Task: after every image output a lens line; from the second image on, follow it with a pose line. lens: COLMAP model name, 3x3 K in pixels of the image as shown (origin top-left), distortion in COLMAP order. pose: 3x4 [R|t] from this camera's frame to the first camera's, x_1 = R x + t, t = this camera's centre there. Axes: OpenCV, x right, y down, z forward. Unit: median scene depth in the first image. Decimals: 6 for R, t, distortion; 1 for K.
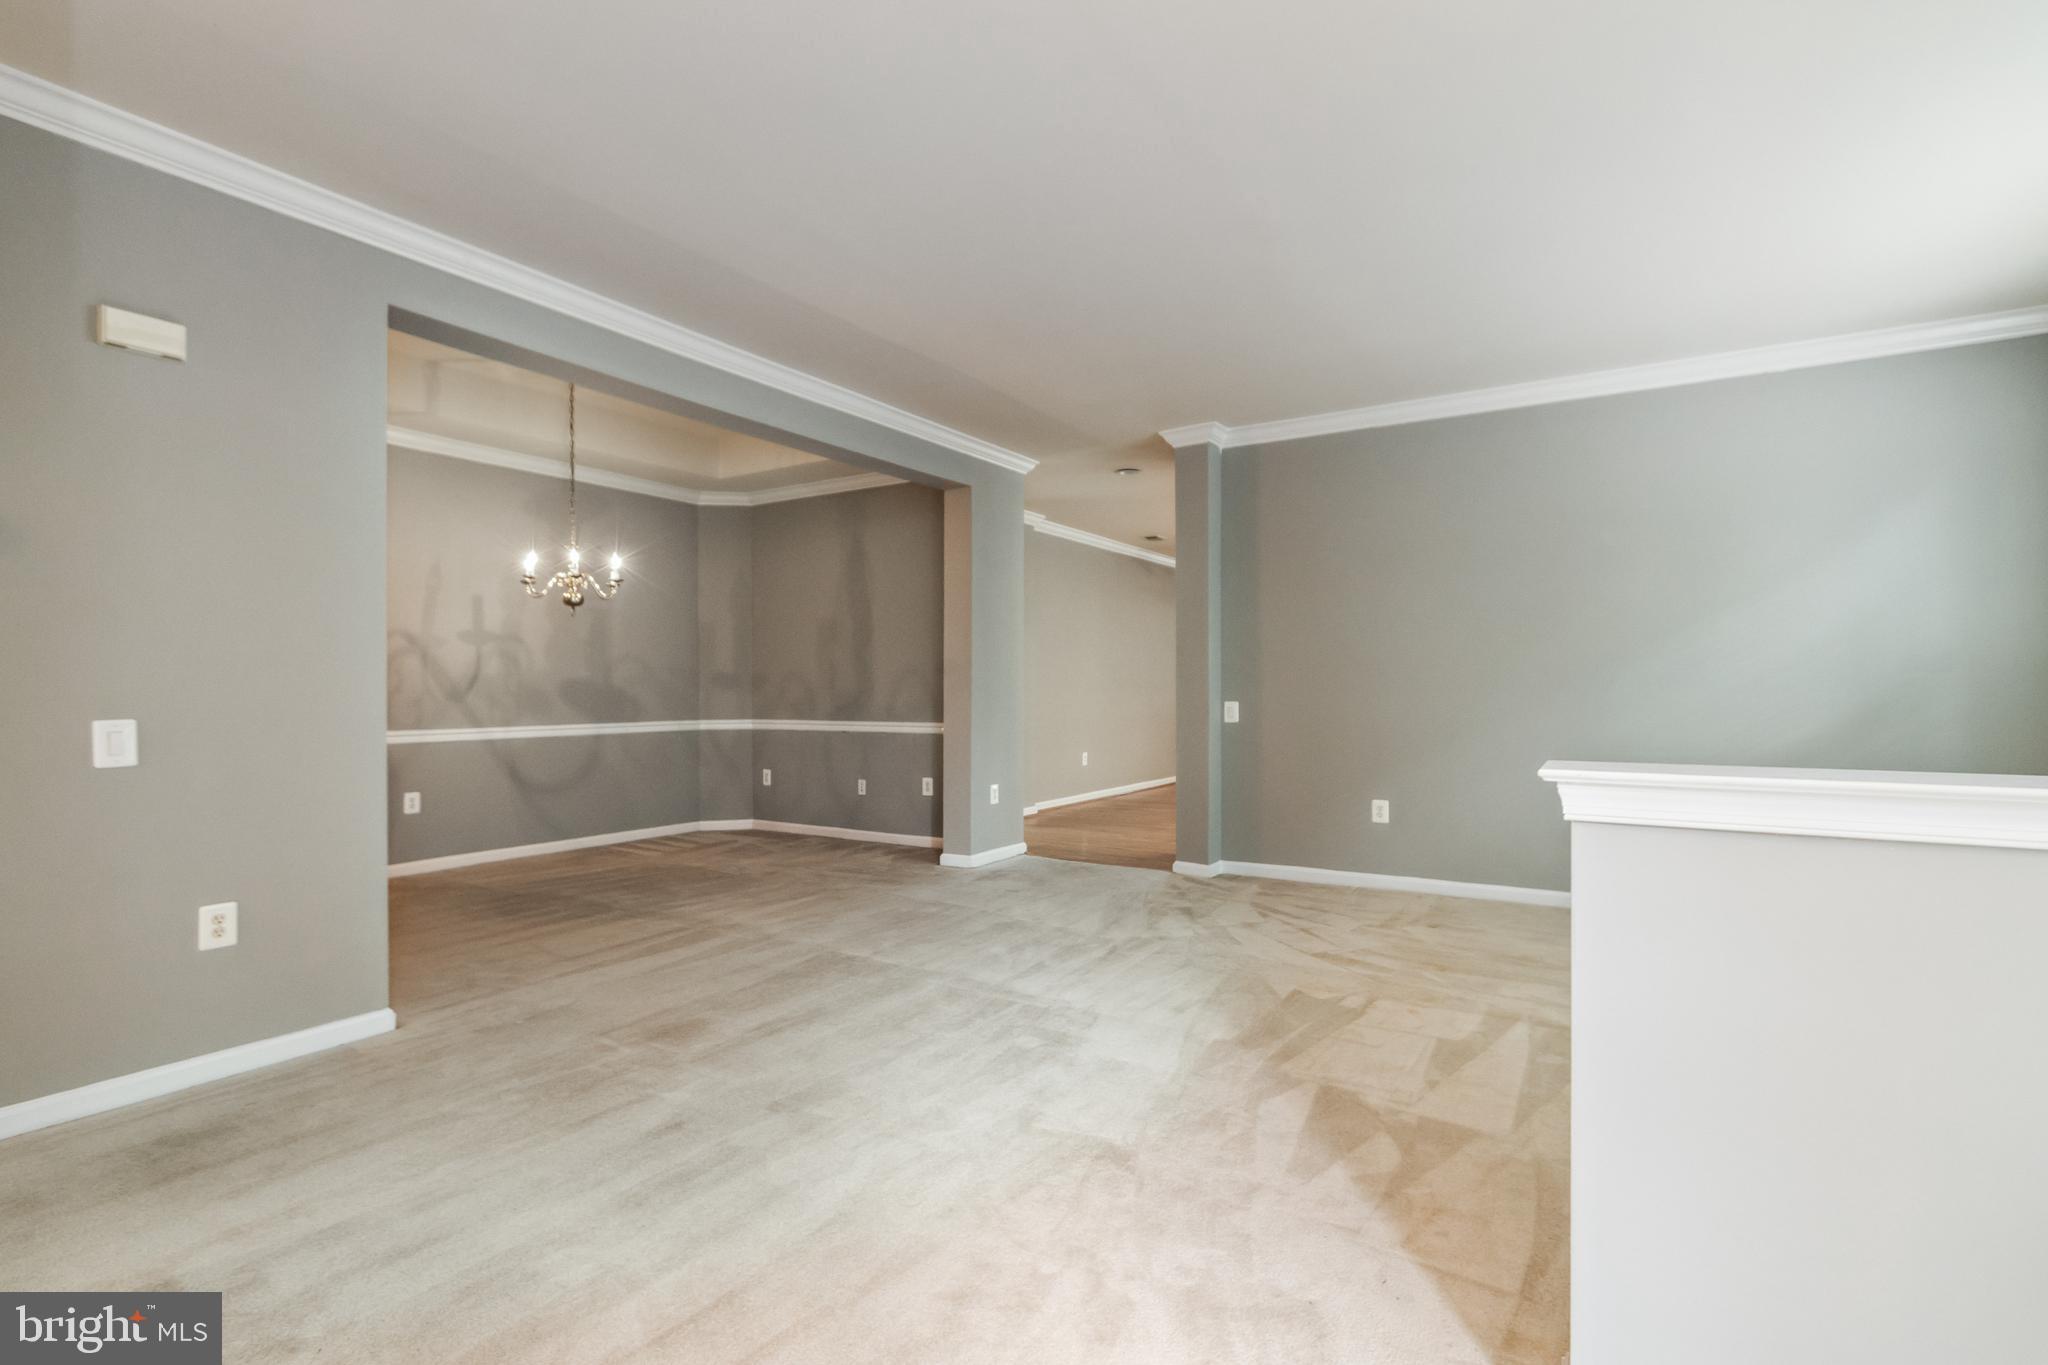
lens RADIAL K [[943.3, 0, 1009.5], [0, 943.3, 679.4], [0, 0, 1]] dist [0.000553, 0.000965]
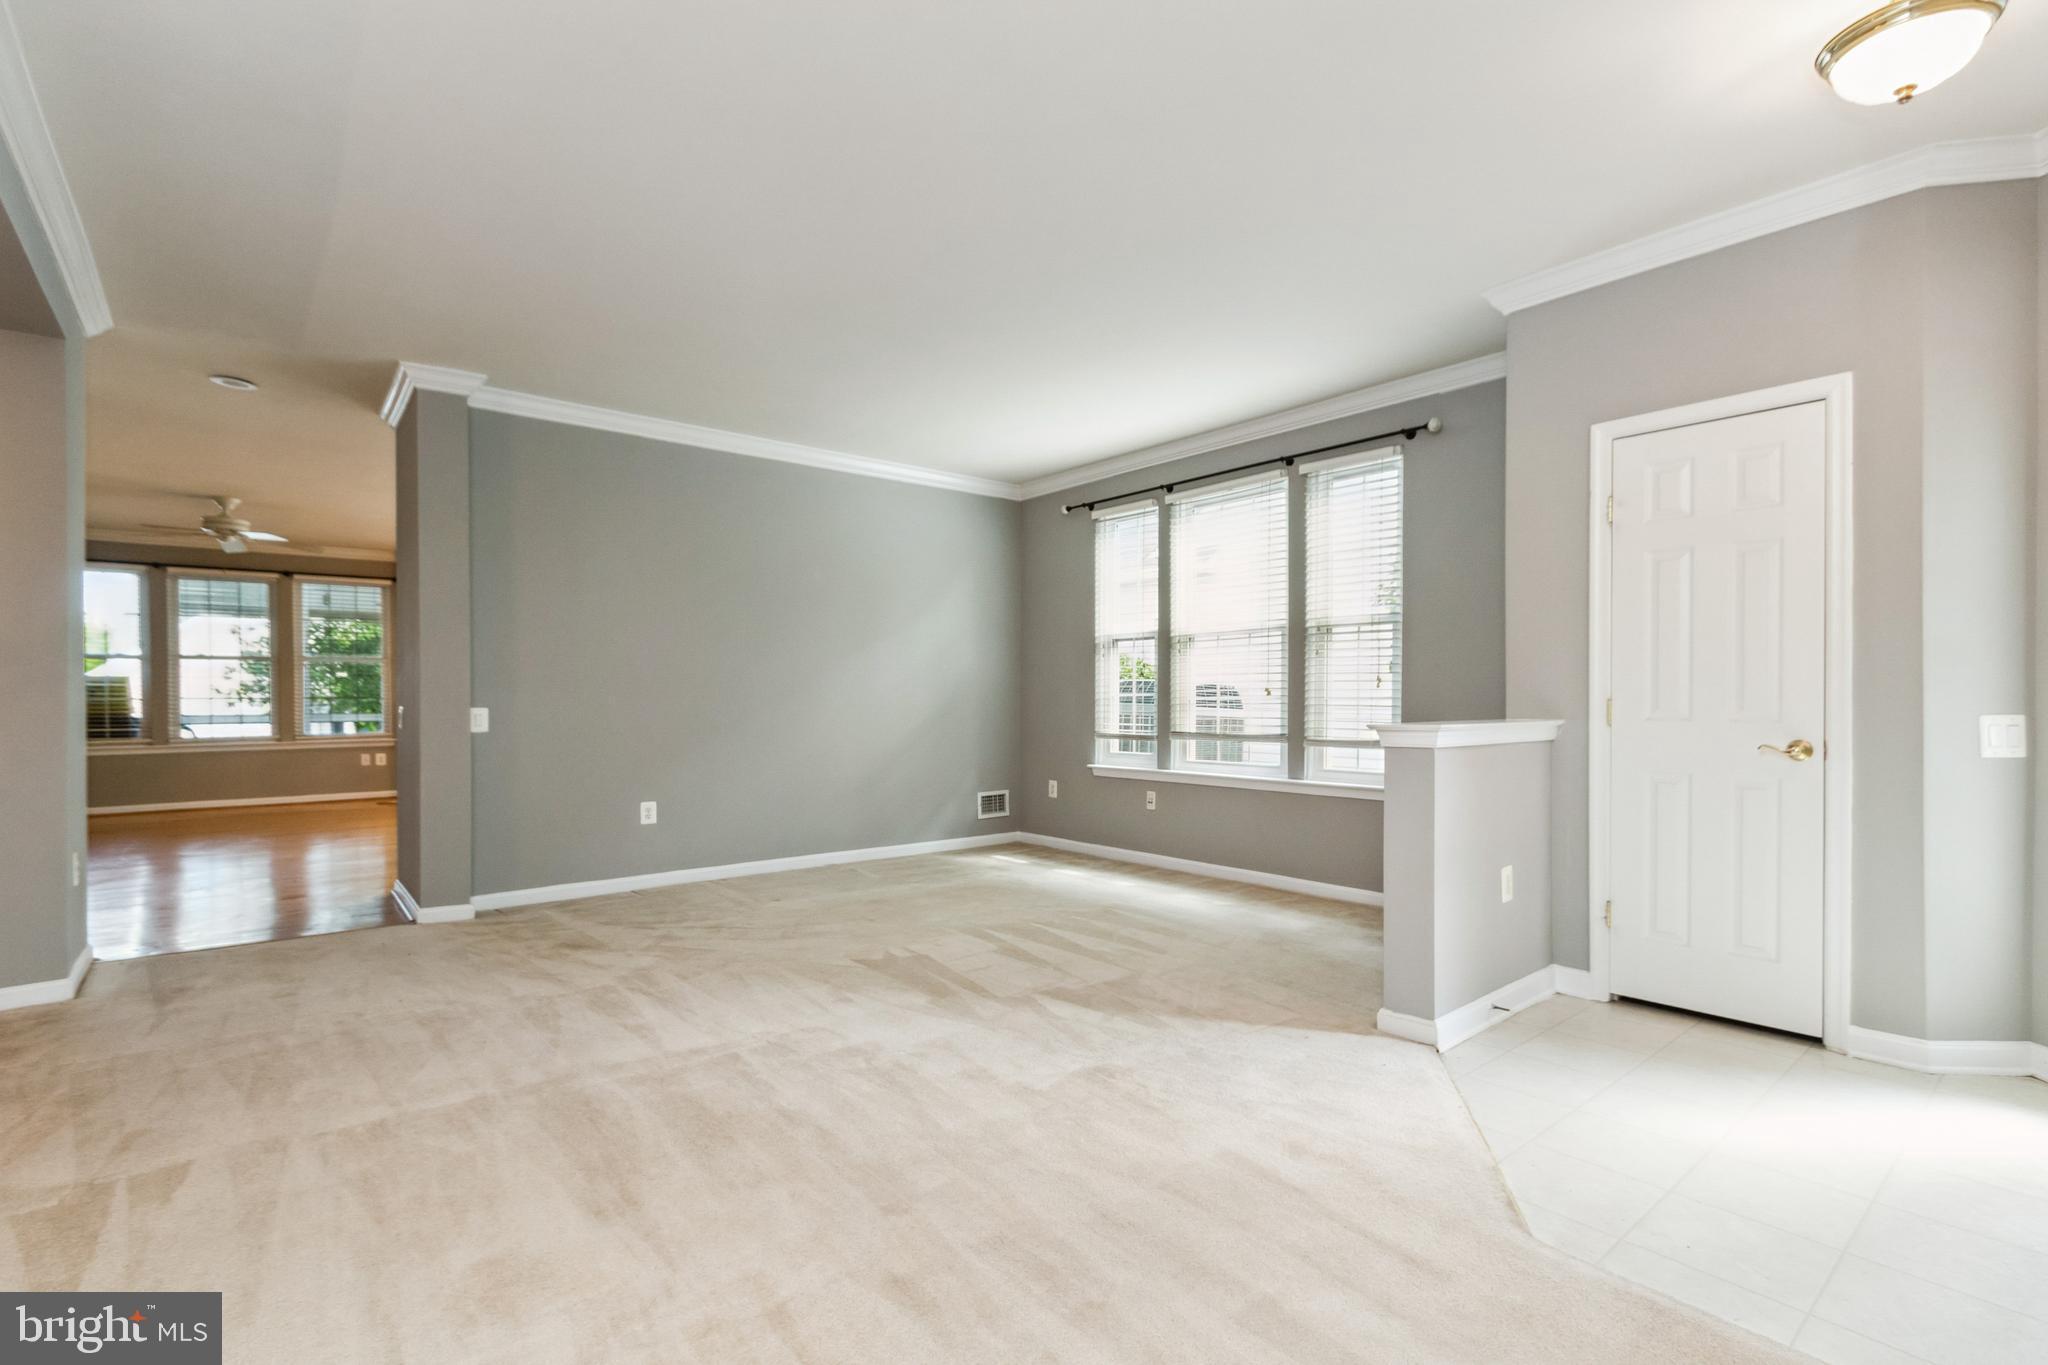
lens RADIAL K [[943.3, 0, 982.7], [0, 943.3, 703.4], [0, 0, 1]] dist [0.000553, 0.000965]
pose [[0.322017, -0.001826, 0.946732, -0.688614], [-0.012879, 0.999897, 0.006309, 0.013342], [-0.946646, -0.014225, 0.321961, 0.479755]]
